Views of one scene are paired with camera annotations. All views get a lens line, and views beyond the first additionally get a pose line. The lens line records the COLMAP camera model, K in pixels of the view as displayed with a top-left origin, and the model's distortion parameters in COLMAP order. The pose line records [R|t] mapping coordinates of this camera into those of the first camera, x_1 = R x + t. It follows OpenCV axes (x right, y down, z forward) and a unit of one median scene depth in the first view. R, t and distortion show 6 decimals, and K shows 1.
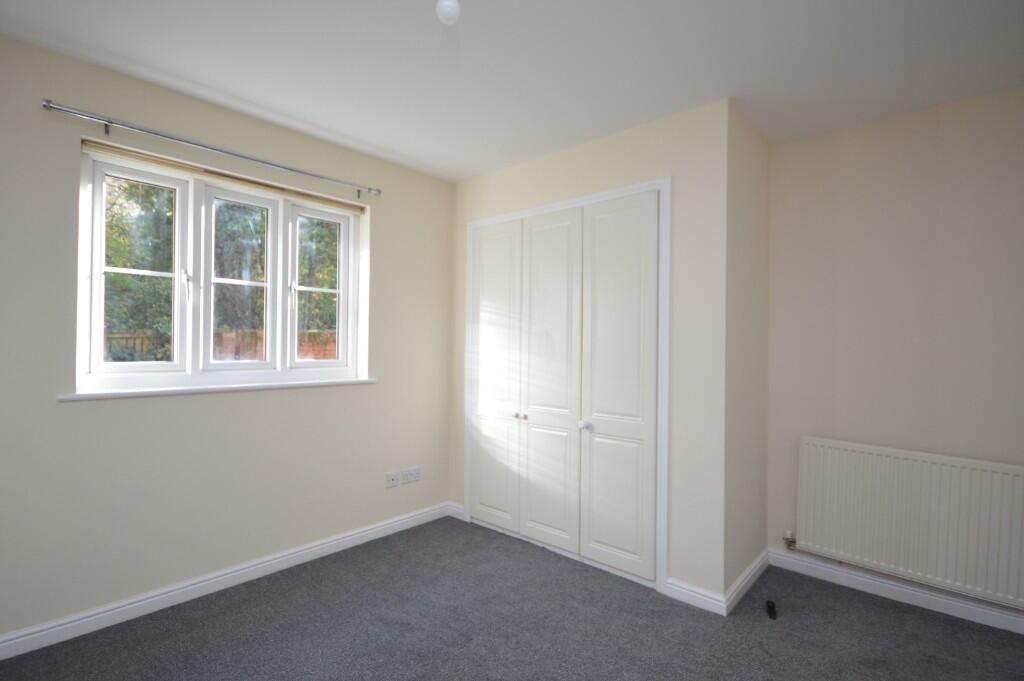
lens RADIAL K [[487.8, 0, 529.5], [0, 487.8, 343.2], [0, 0, 1]] dist [0.002773, 0.000329]
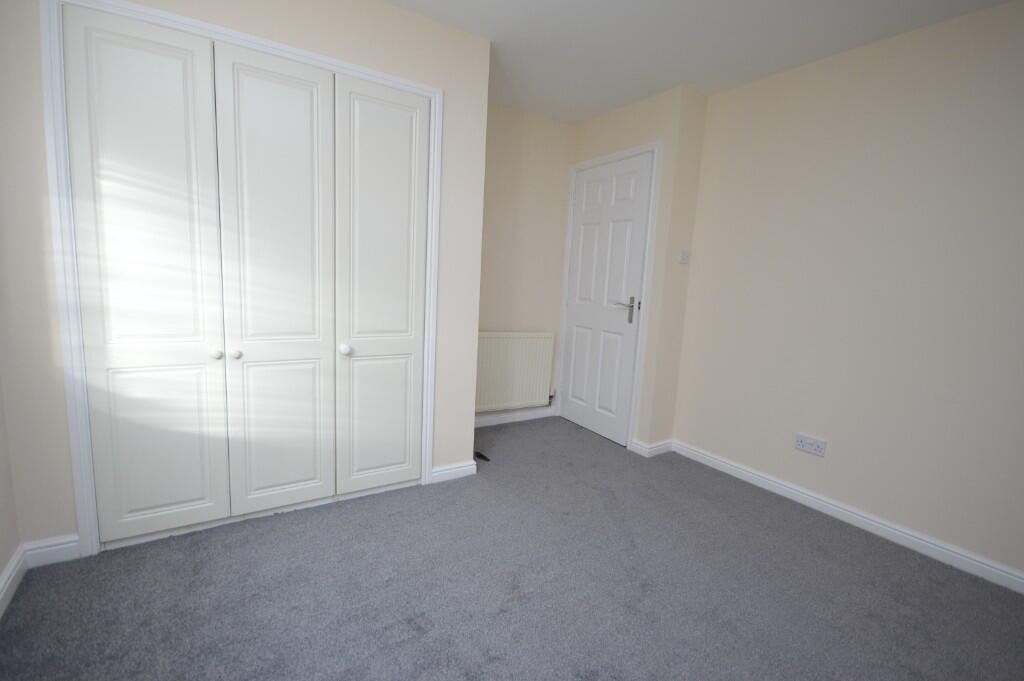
lens RADIAL K [[465.2, 0, 511.5], [0, 465.2, 330.0], [0, 0, 1]] dist [-0.001358, -0.000535]
pose [[0.276623, -0.125540, 0.952743, -0.480330], [-0.069833, 0.986183, 0.150222, -0.008534], [-0.958438, -0.108088, 0.264034, 0.421288]]
